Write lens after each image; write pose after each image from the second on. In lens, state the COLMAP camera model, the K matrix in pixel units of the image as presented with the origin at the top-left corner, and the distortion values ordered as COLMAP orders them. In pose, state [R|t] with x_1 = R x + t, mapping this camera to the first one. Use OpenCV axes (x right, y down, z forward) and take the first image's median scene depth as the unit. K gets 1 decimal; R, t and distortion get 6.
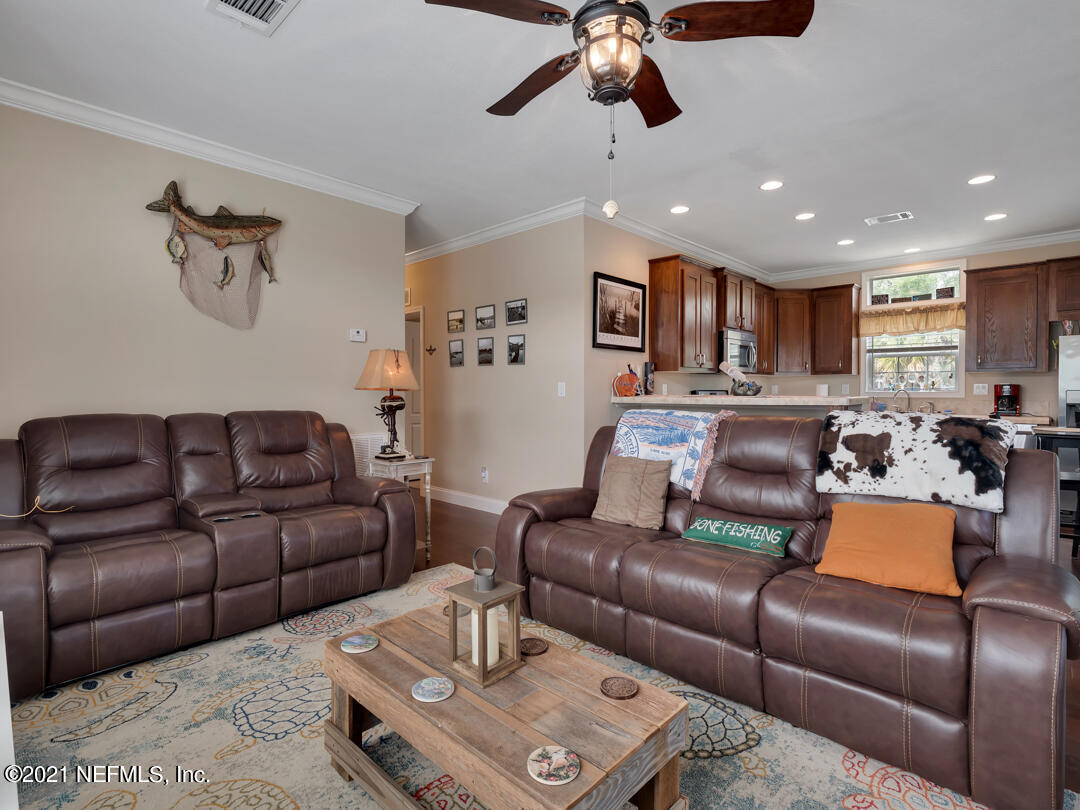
lens RADIAL K [[535.3, 0, 538.1], [0, 535.3, 399.3], [0, 0, 1]] dist [0.015639, -0.011583]
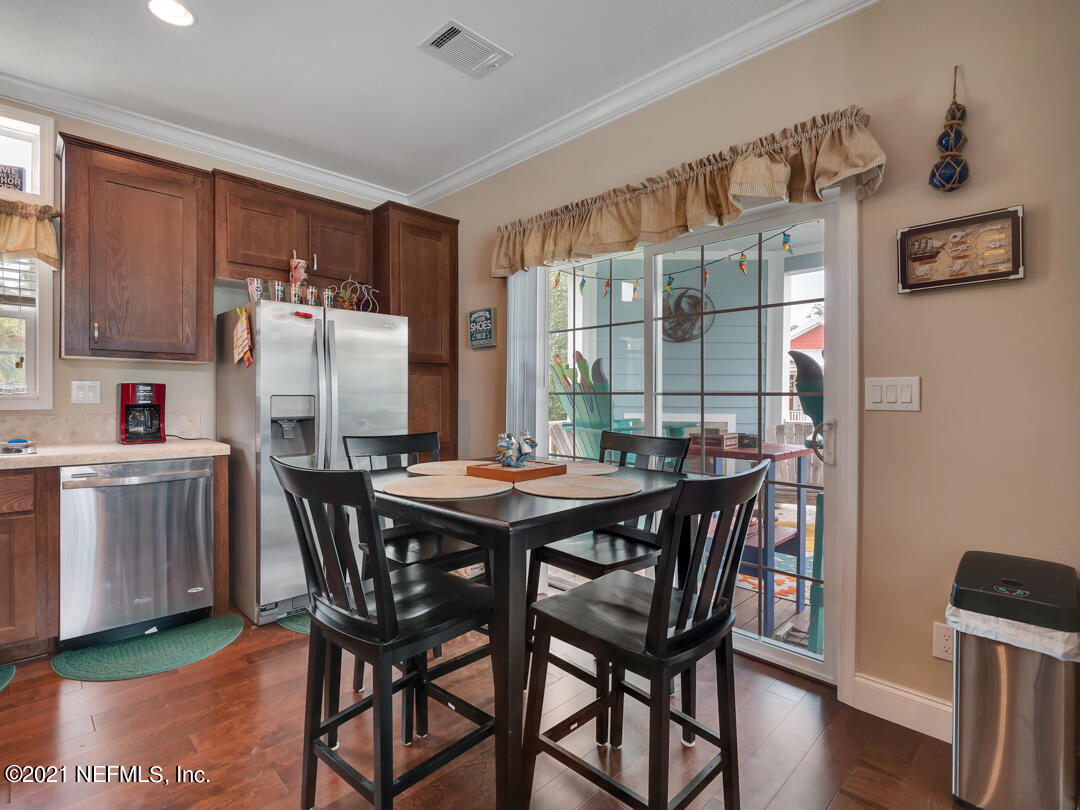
lens RADIAL K [[535.3, 0, 538.1], [0, 535.3, 399.3], [0, 0, 1]] dist [0.015639, -0.011583]
pose [[0.031517, -0.004961, 0.999491, 0.427320], [0.012614, 0.999910, 0.004566, -0.011685], [-0.999424, 0.012464, 0.031577, 0.717807]]
